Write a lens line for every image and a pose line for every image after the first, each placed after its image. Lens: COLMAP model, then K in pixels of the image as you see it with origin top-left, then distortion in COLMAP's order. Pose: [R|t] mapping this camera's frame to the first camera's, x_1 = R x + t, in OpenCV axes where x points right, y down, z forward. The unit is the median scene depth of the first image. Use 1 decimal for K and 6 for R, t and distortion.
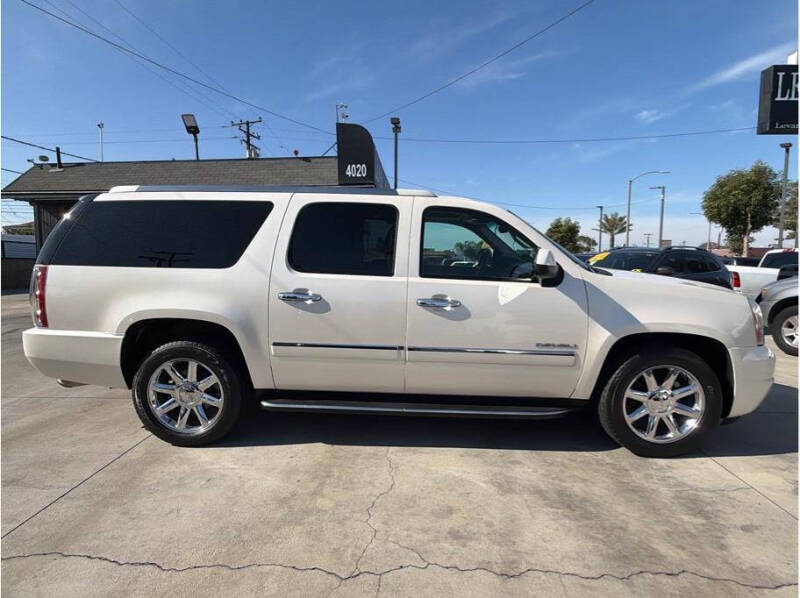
lens RADIAL K [[435.2, 0, 373.2], [0, 435.2, 295.6], [0, 0, 1]] dist [-0.002190, 0.003172]
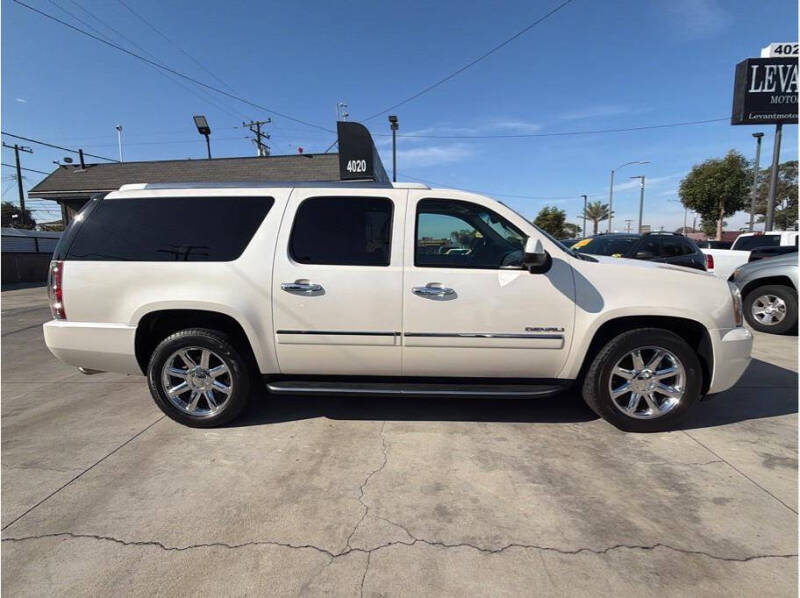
lens RADIAL K [[391.4, 0, 376.4], [0, 391.4, 298.4], [0, 0, 1]] dist [0.001579, -0.000796]
pose [[0.999834, -0.016569, -0.007548, 0.032594], [0.016895, 0.998825, 0.045416, -0.010003], [0.006786, -0.045536, 0.998940, 0.050848]]
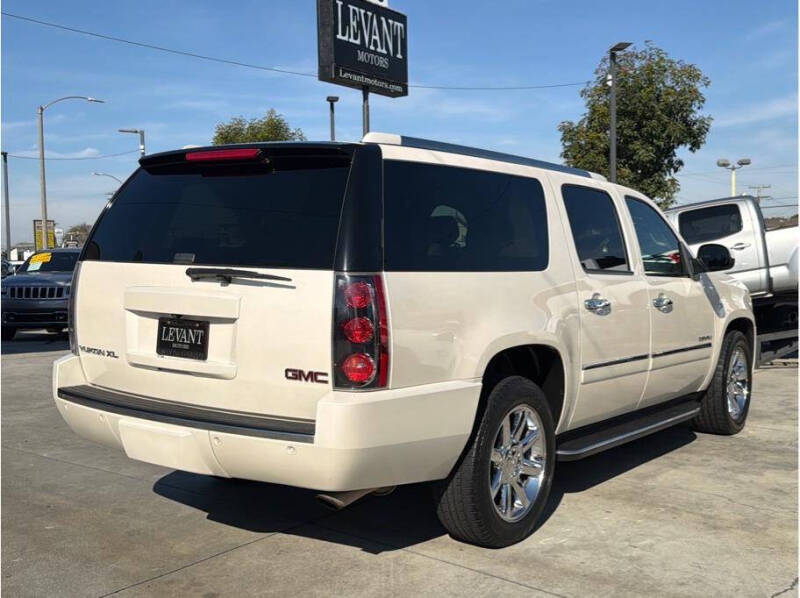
lens RADIAL K [[935.1, 0, 392.2], [0, 935.1, 291.4], [0, 0, 1]] dist [0.033506, 0.000000]
pose [[0.558974, -0.036957, 0.828361, -1.746716], [0.075442, 0.997129, -0.006422, -0.035400], [-0.825746, 0.066083, 0.560158, 0.357281]]
